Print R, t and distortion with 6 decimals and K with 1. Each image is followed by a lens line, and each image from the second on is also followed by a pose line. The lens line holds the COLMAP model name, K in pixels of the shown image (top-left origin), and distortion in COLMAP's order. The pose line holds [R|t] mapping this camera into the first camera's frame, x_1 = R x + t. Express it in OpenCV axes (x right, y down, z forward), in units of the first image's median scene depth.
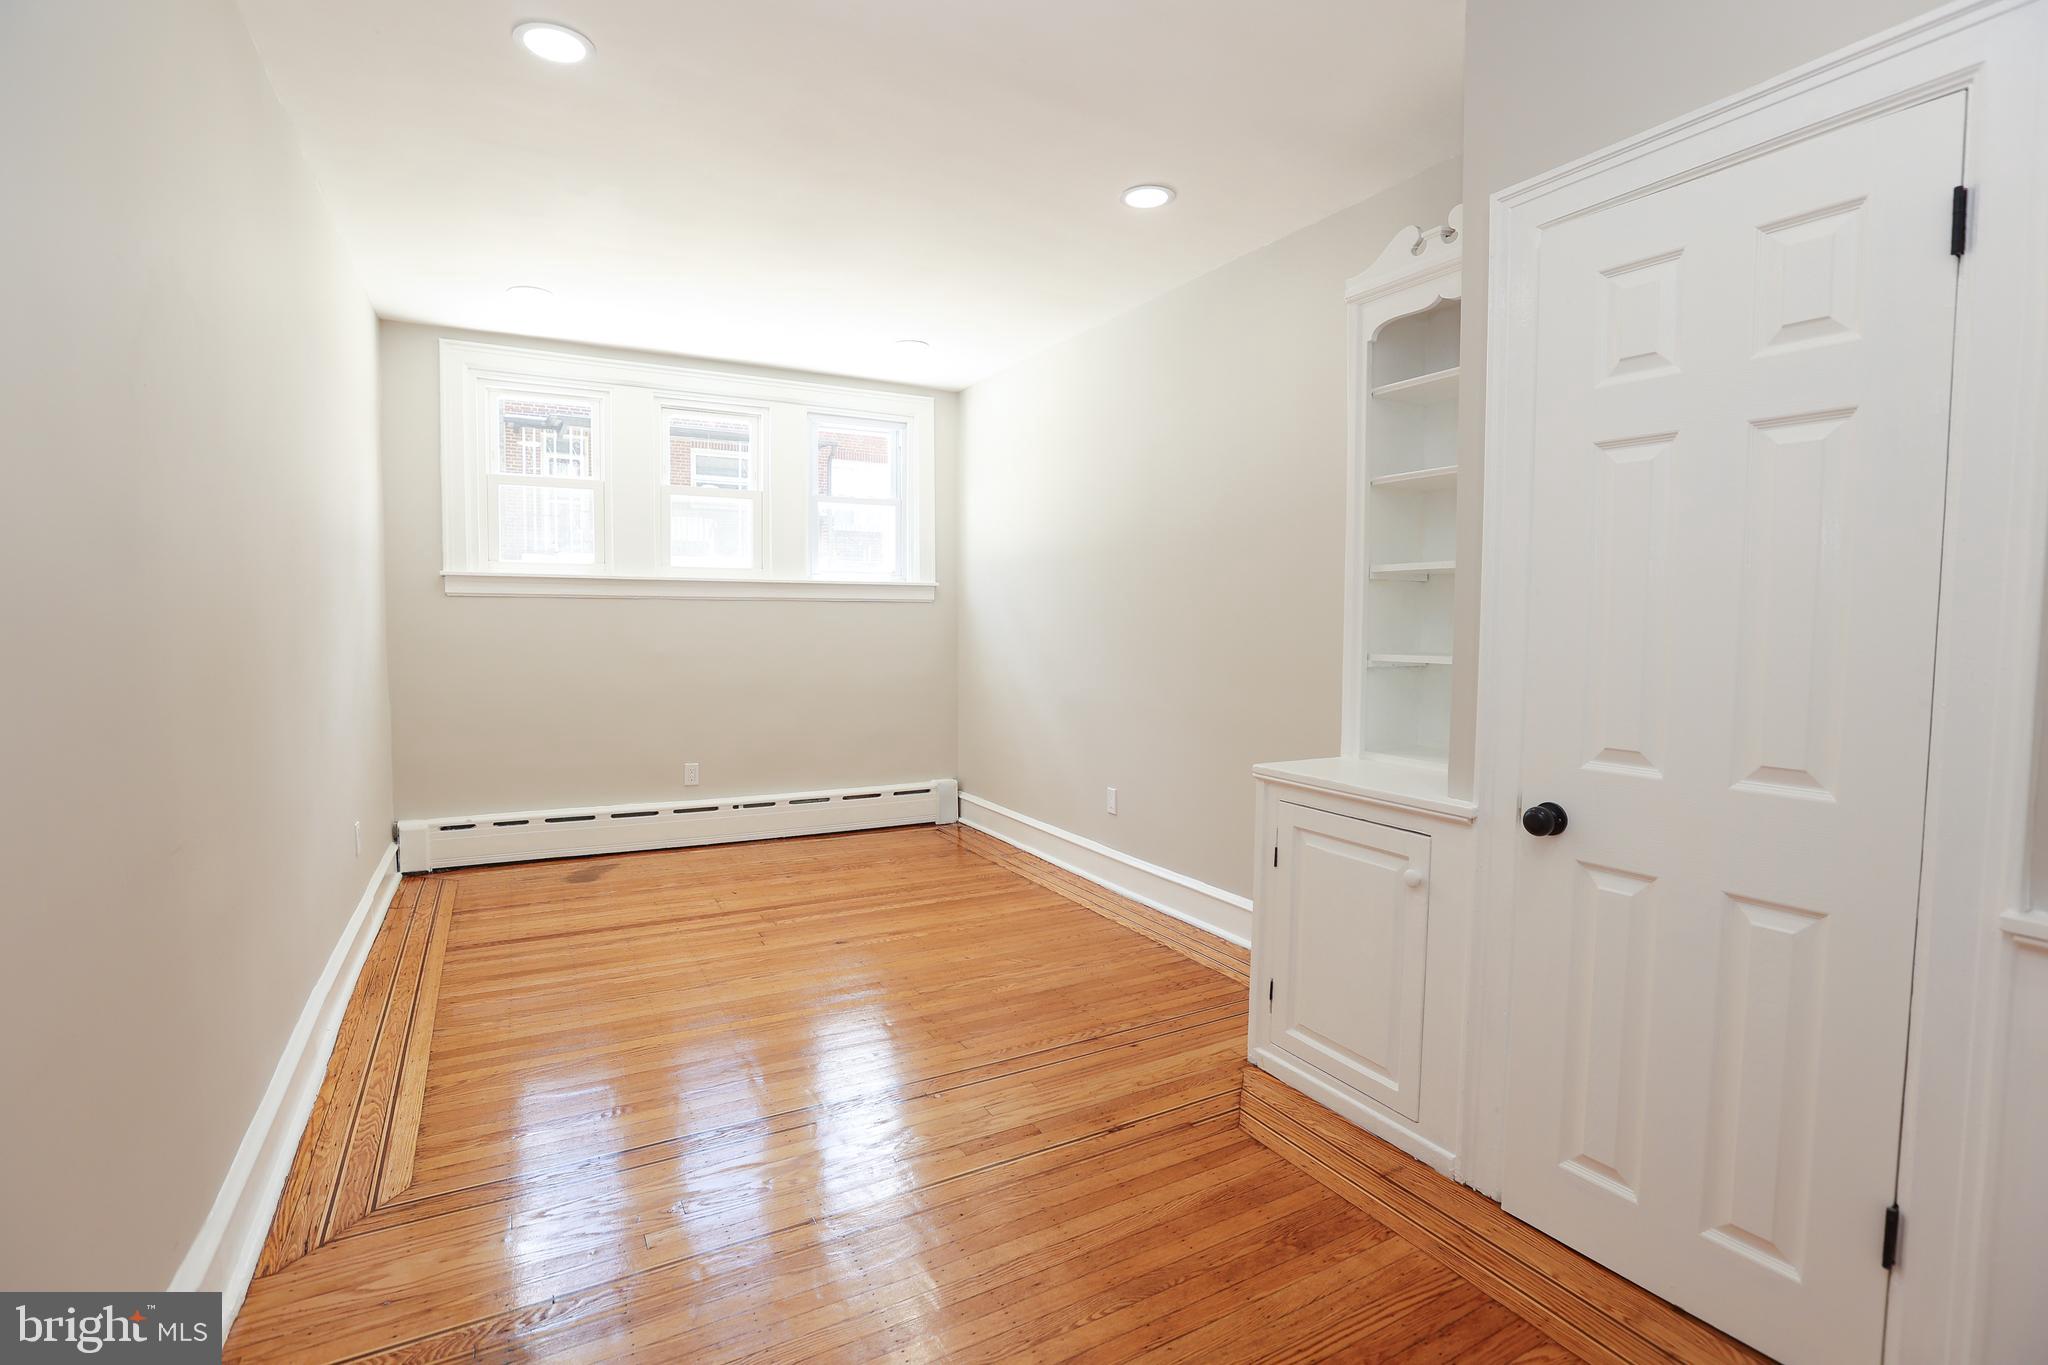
lens RADIAL K [[959.5, 0, 1030.9], [0, 959.5, 681.1], [0, 0, 1]] dist [-0.053404, 0.019507]
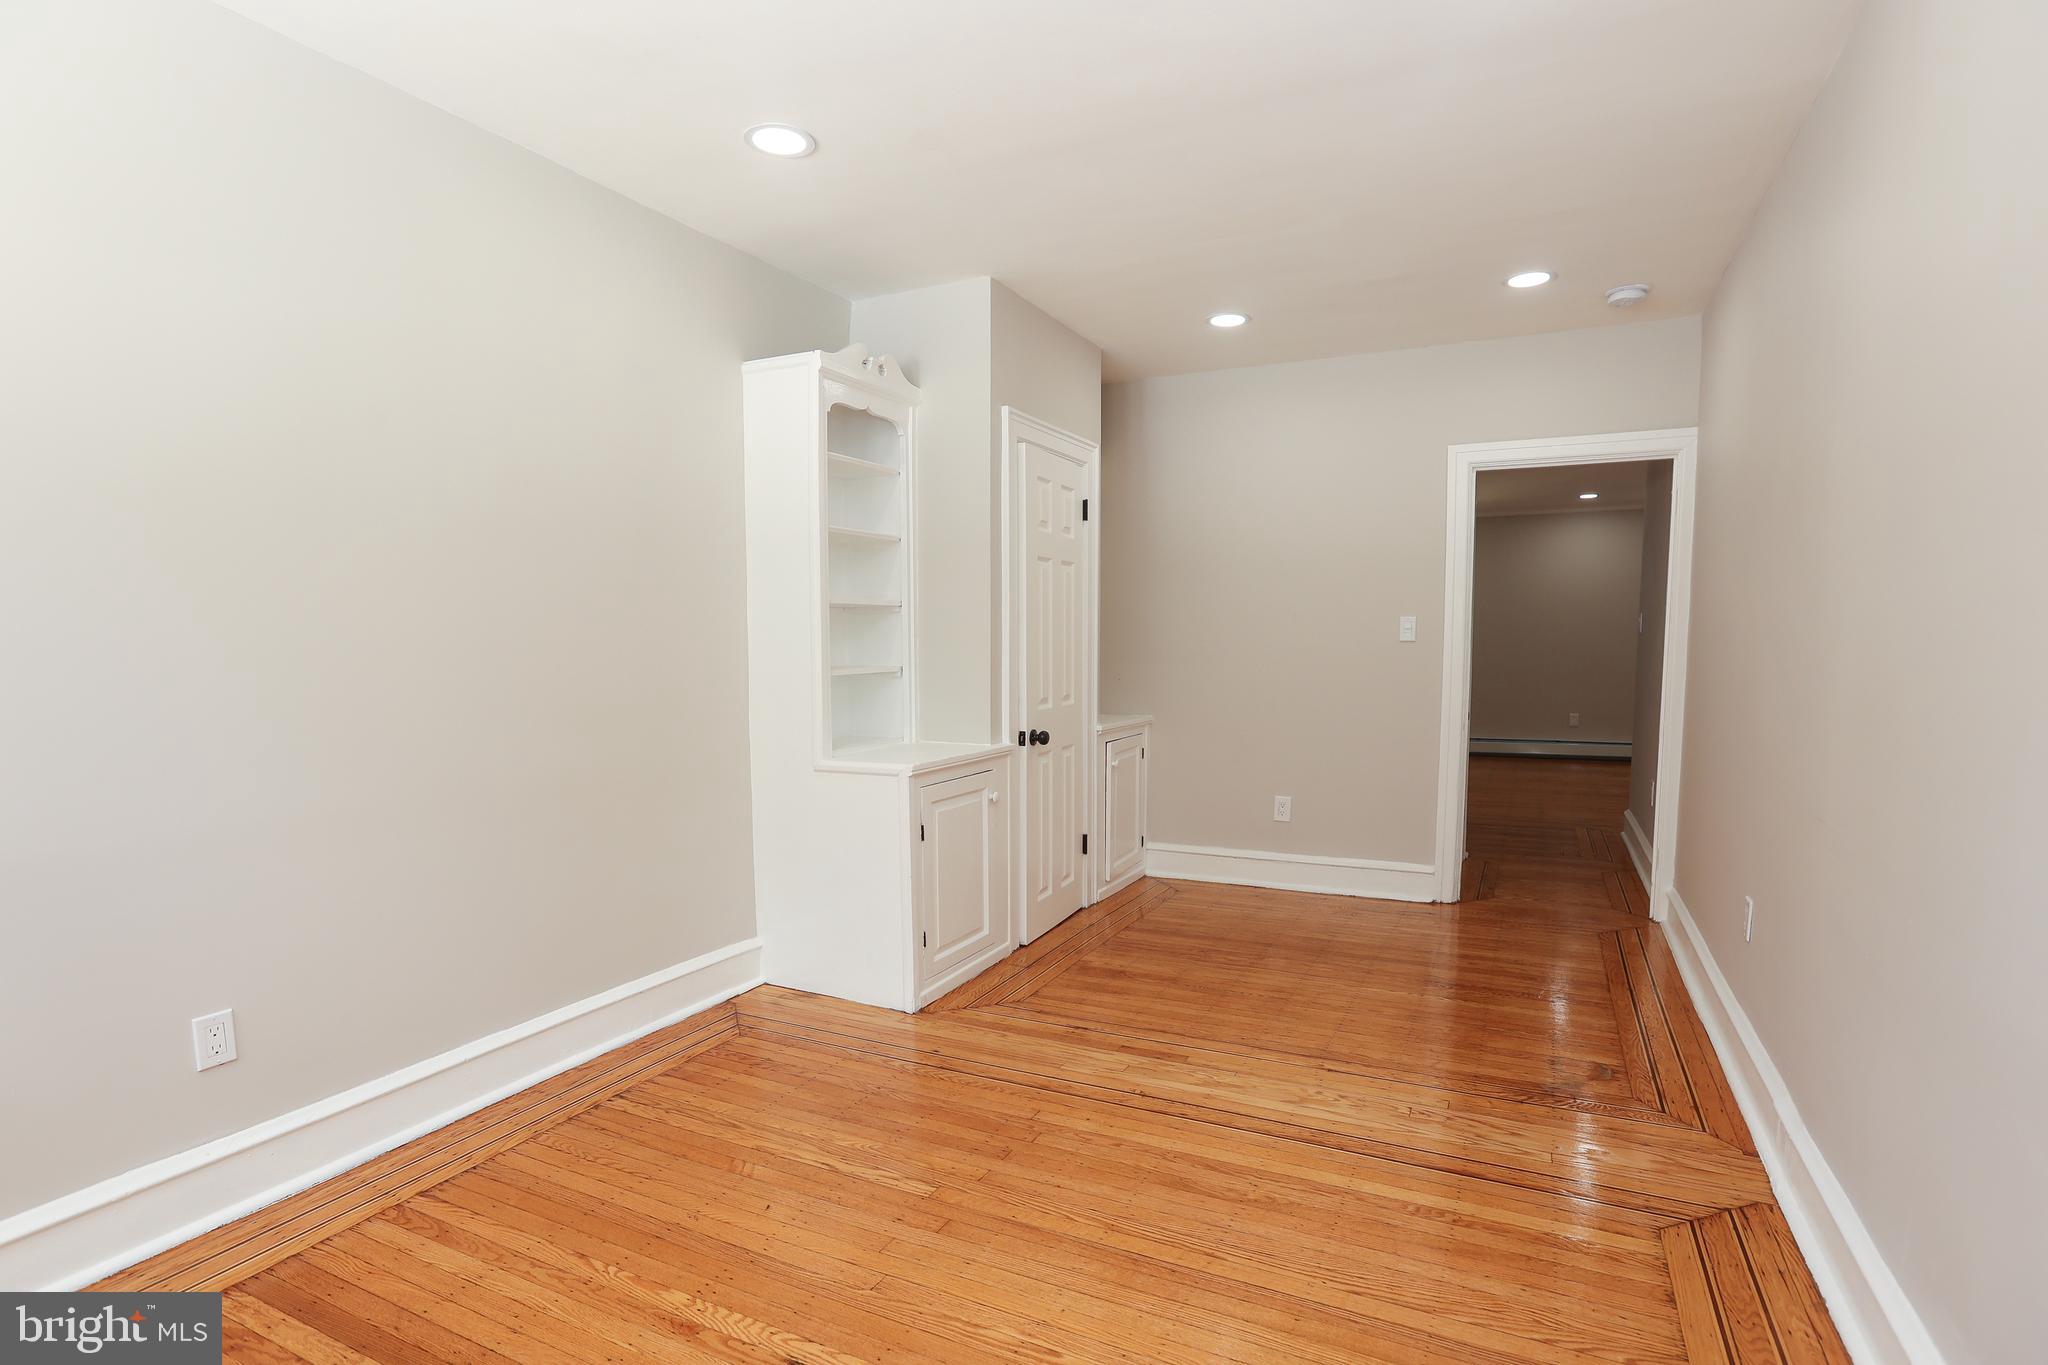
lens RADIAL K [[938.0, 0, 998.8], [0, 938.0, 681.1], [0, 0, 1]] dist [-0.019836, 0.017786]
pose [[-0.515701, -0.044150, 0.855630, -0.821805], [0.052115, 0.995206, 0.082762, -0.104984], [-0.855182, 0.087272, -0.510928, 1.496731]]
